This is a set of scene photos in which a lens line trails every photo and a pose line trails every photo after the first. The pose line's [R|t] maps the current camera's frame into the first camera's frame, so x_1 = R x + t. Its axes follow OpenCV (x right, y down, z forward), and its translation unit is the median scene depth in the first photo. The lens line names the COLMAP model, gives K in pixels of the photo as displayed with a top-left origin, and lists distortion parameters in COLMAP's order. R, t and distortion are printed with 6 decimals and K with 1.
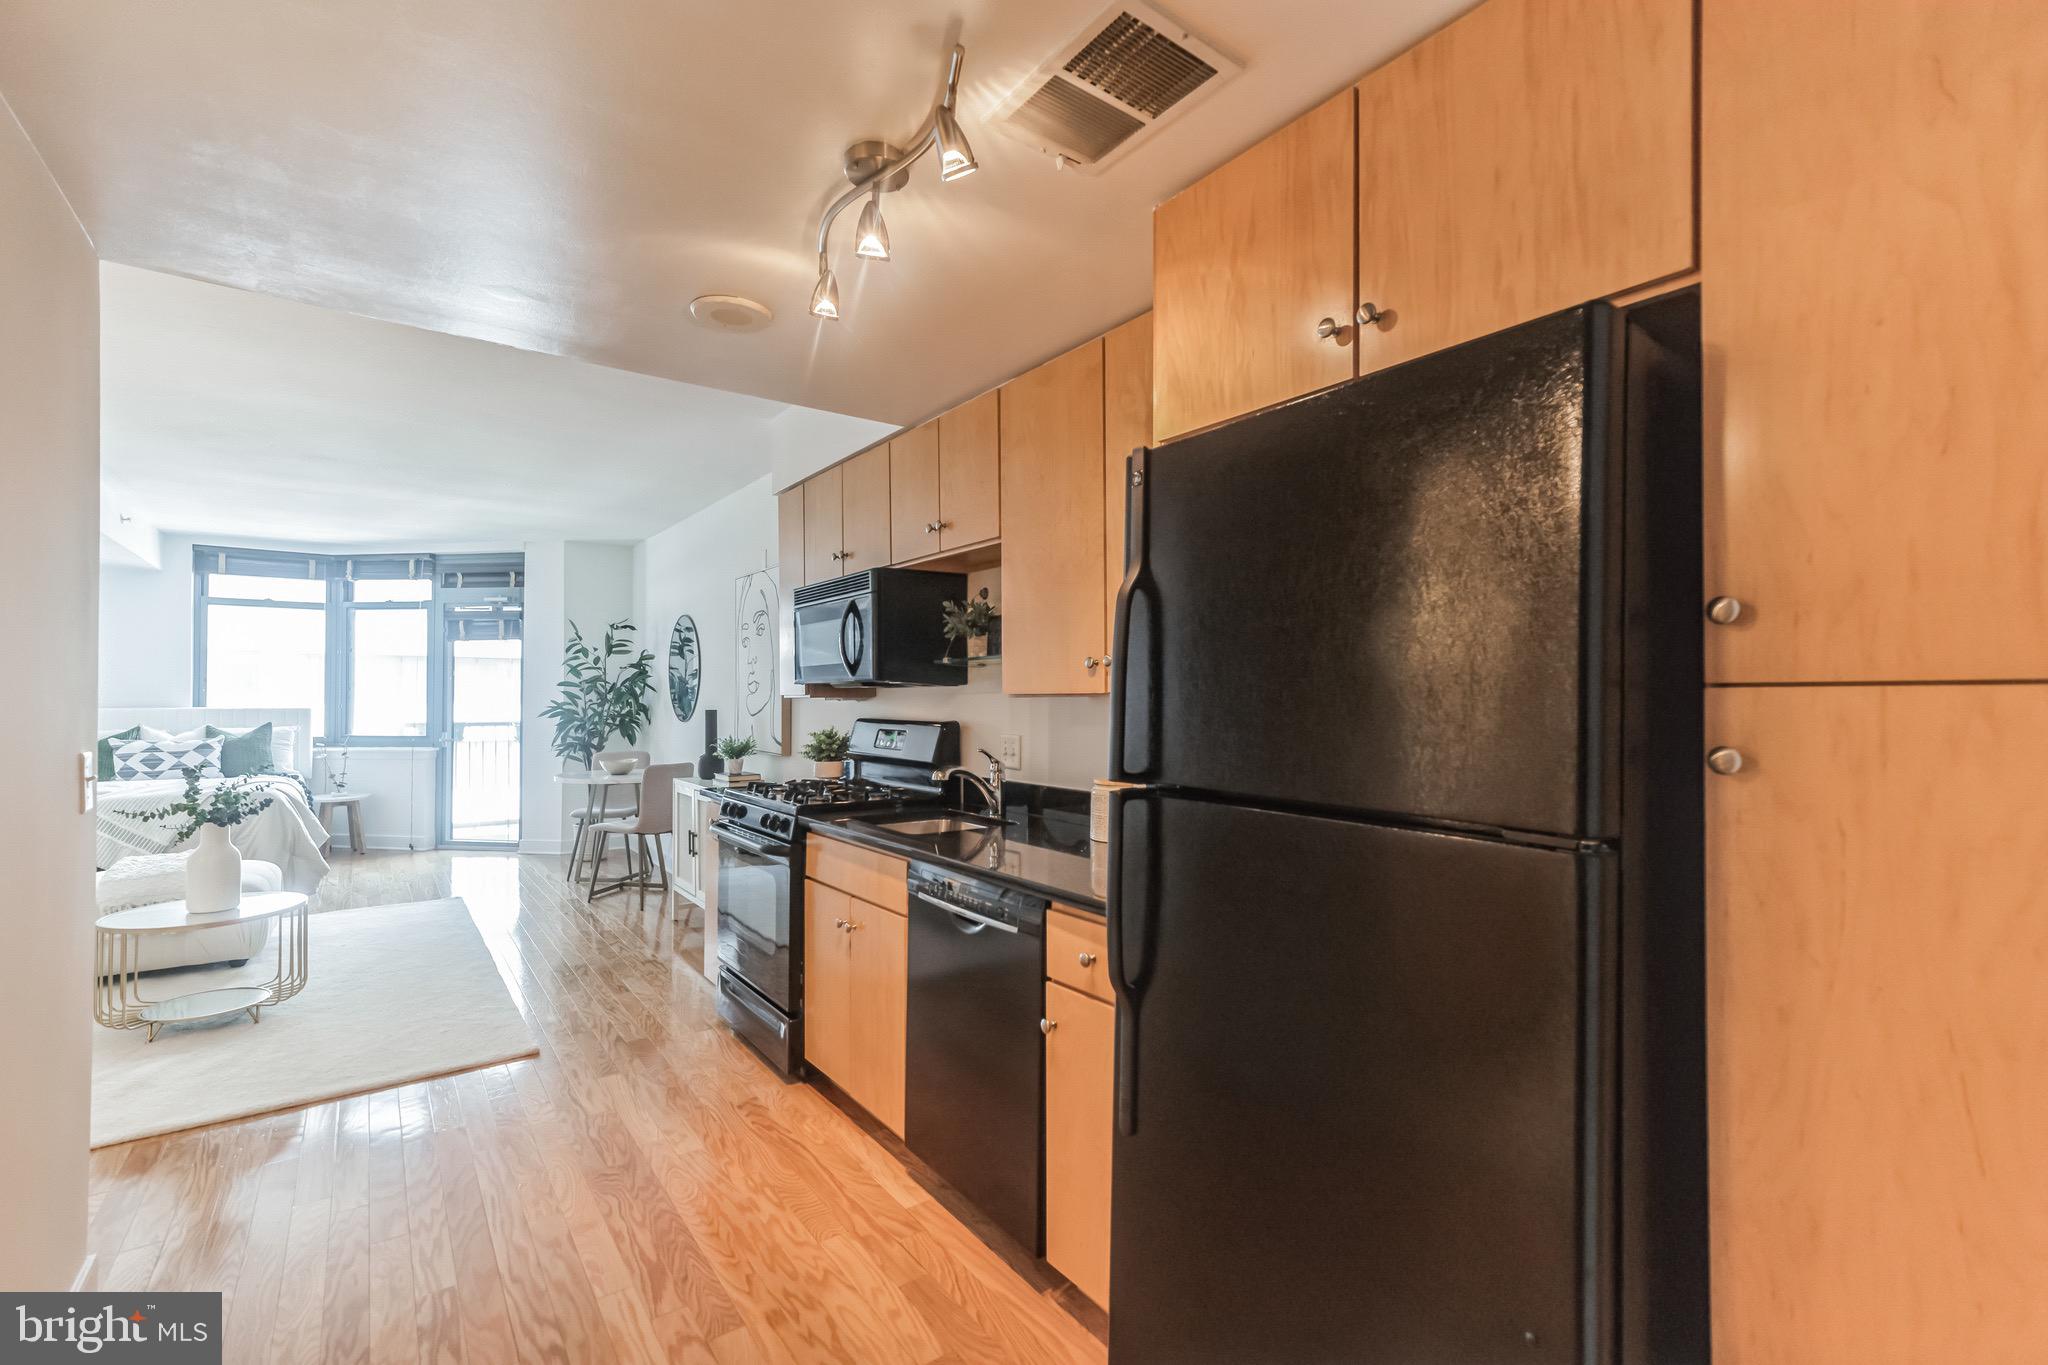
lens RADIAL K [[912.0, 0, 1025.4], [0, 912.0, 689.5], [0, 0, 1]] dist [0.020737, 0.000195]
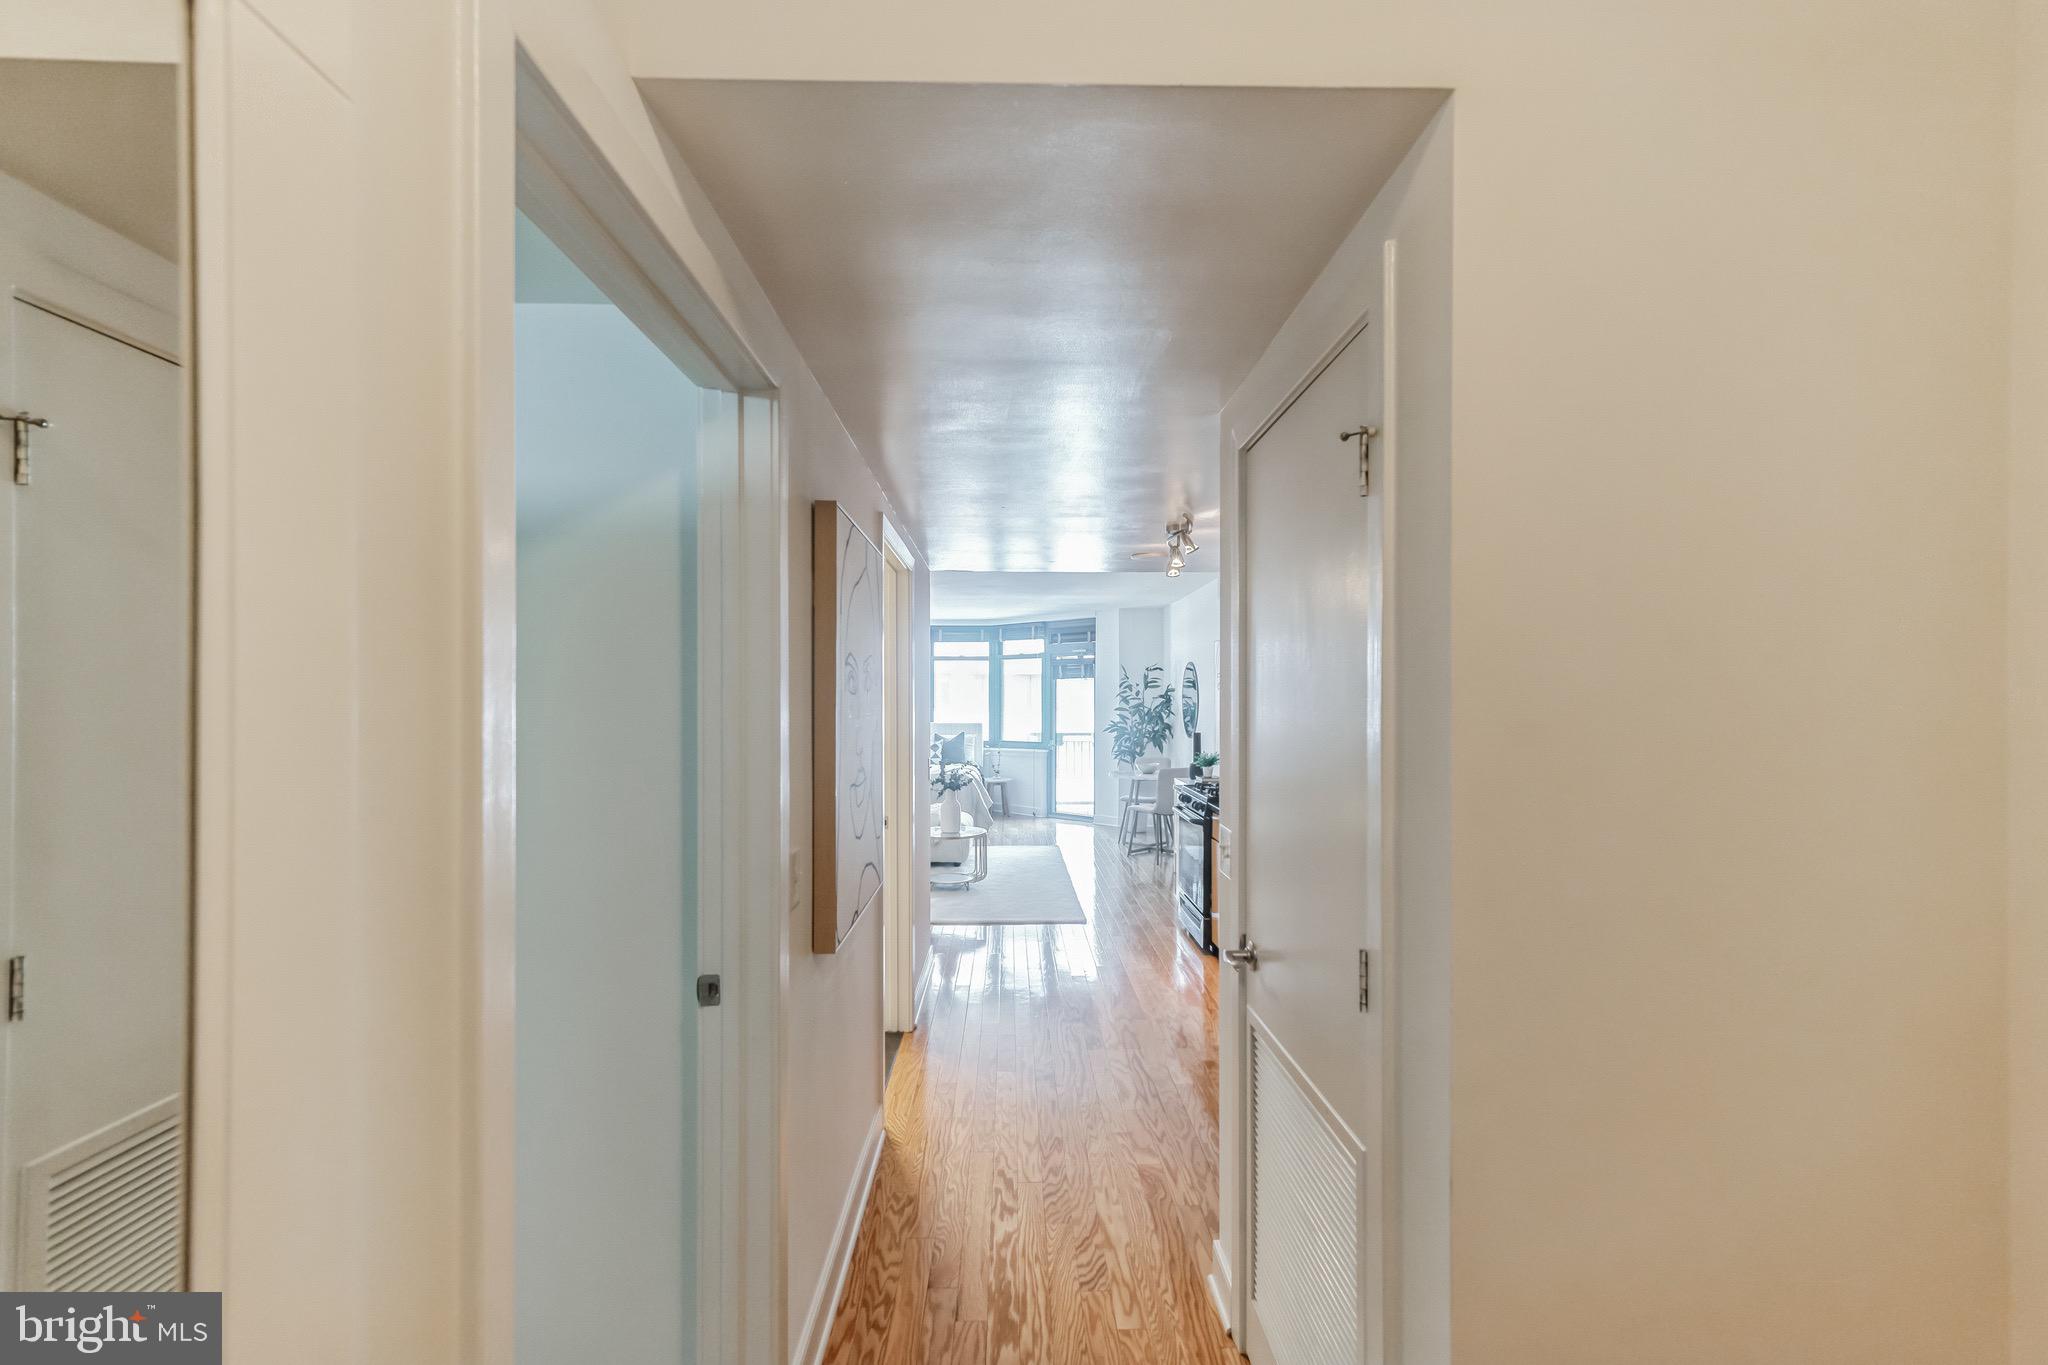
lens RADIAL K [[912.0, 0, 1026.2], [0, 912.0, 701.5], [0, 0, 1]] dist [0.020737, 0.000195]
pose [[0.823387, -0.001749, -0.567477, 0.207874], [0.007658, 0.999938, 0.008030, -0.032883], [0.567428, -0.010958, 0.823350, -0.288589]]
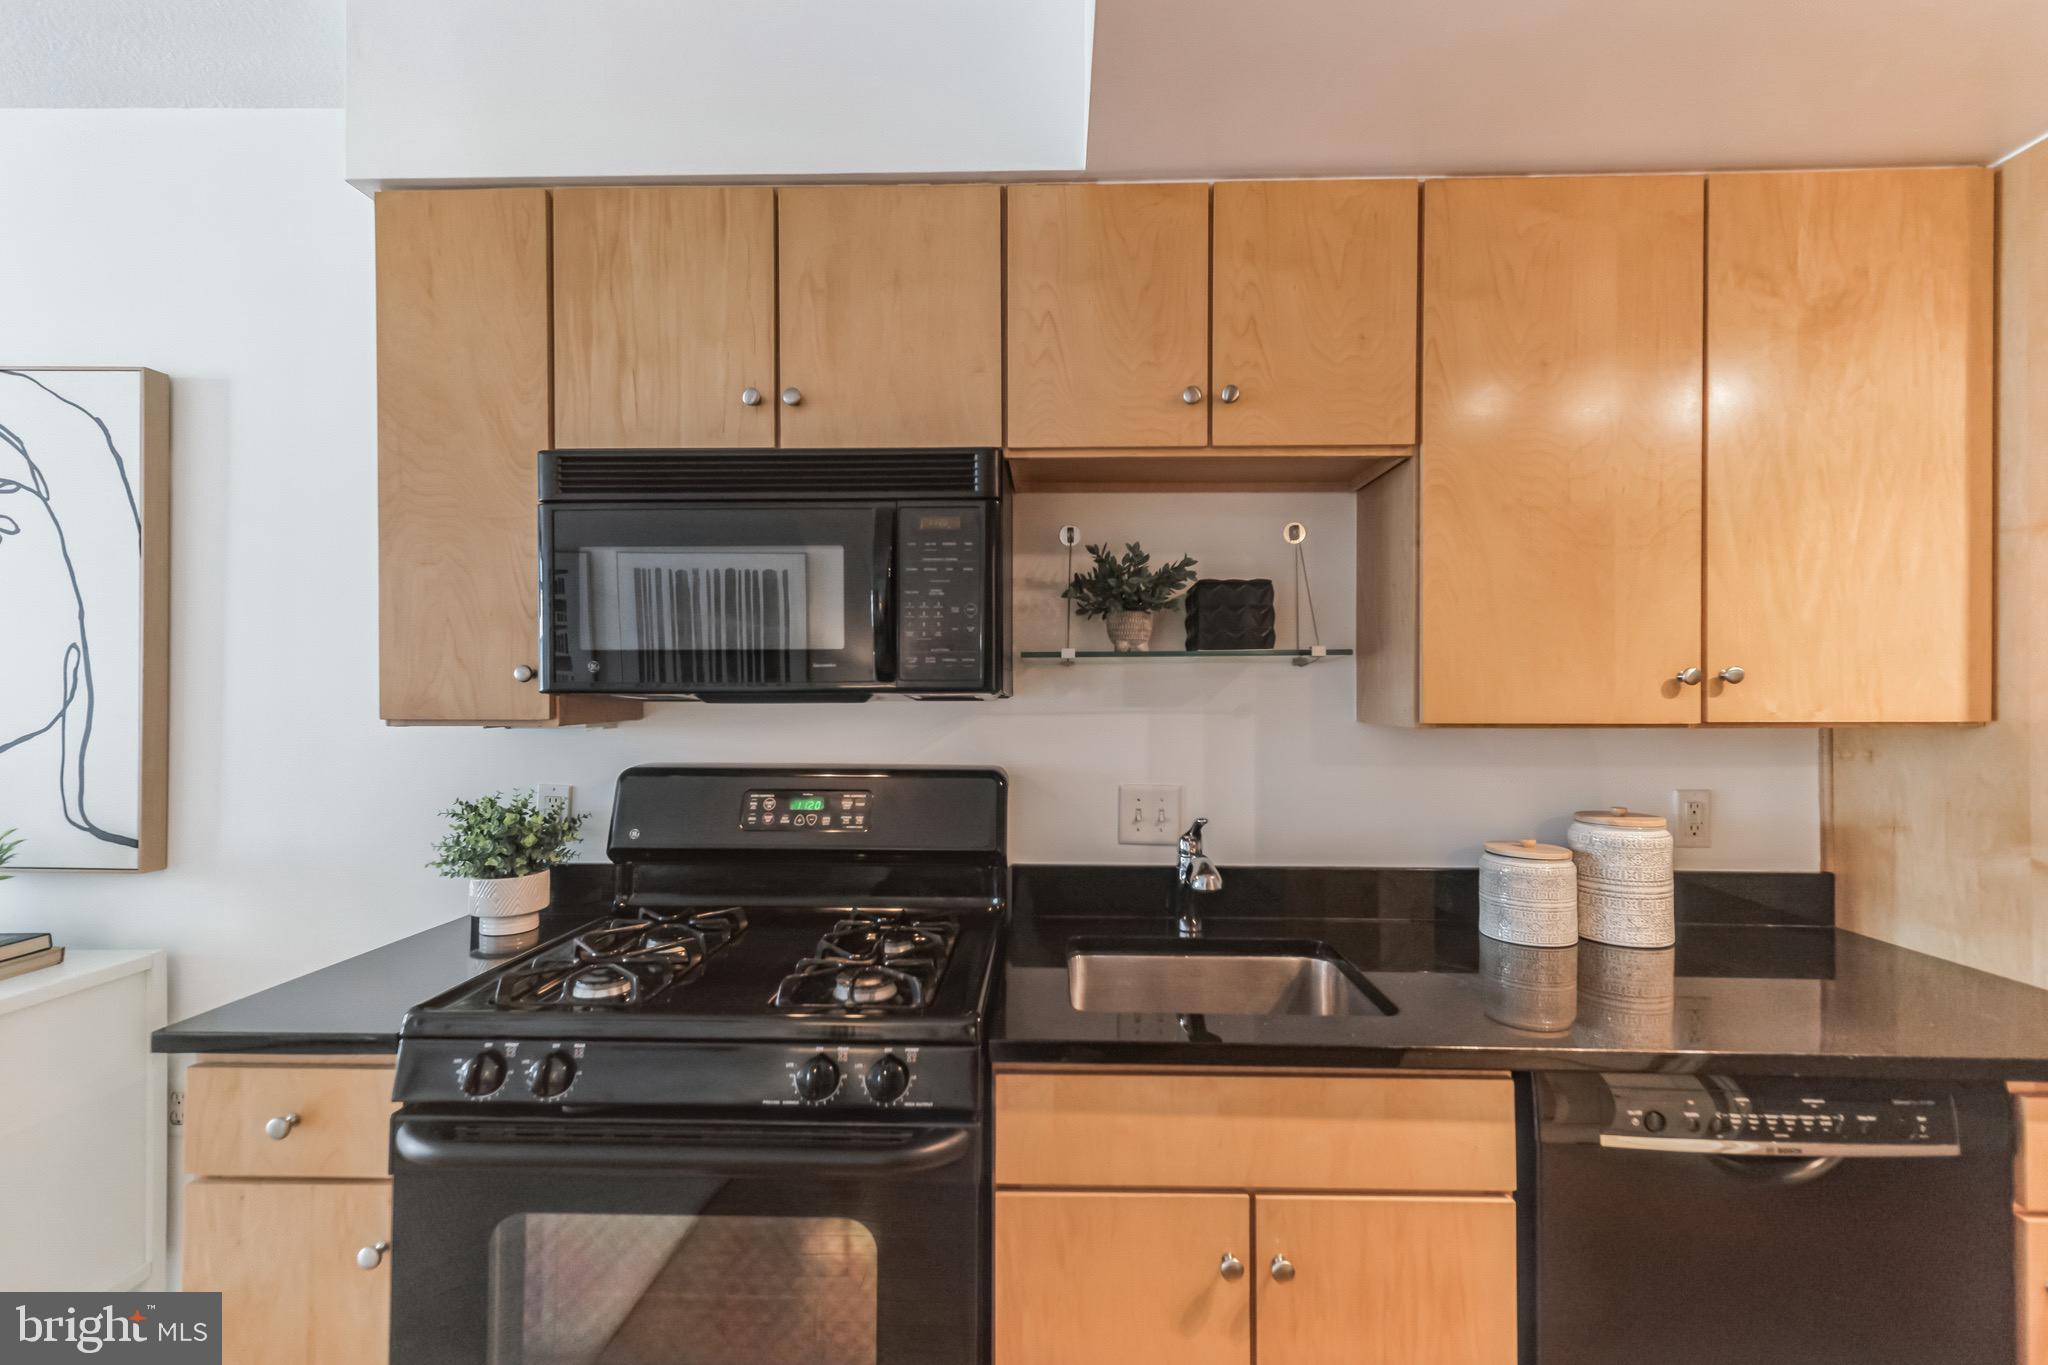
lens RADIAL K [[912.0, 0, 1023.8], [0, 912.0, 674.0], [0, 0, 1]] dist [0.020737, 0.000195]
pose [[0.609174, 0.035877, 0.792225, -0.255831], [-0.010870, 0.999260, -0.036895, 0.000505], [-0.792962, 0.013864, 0.609113, 0.344899]]
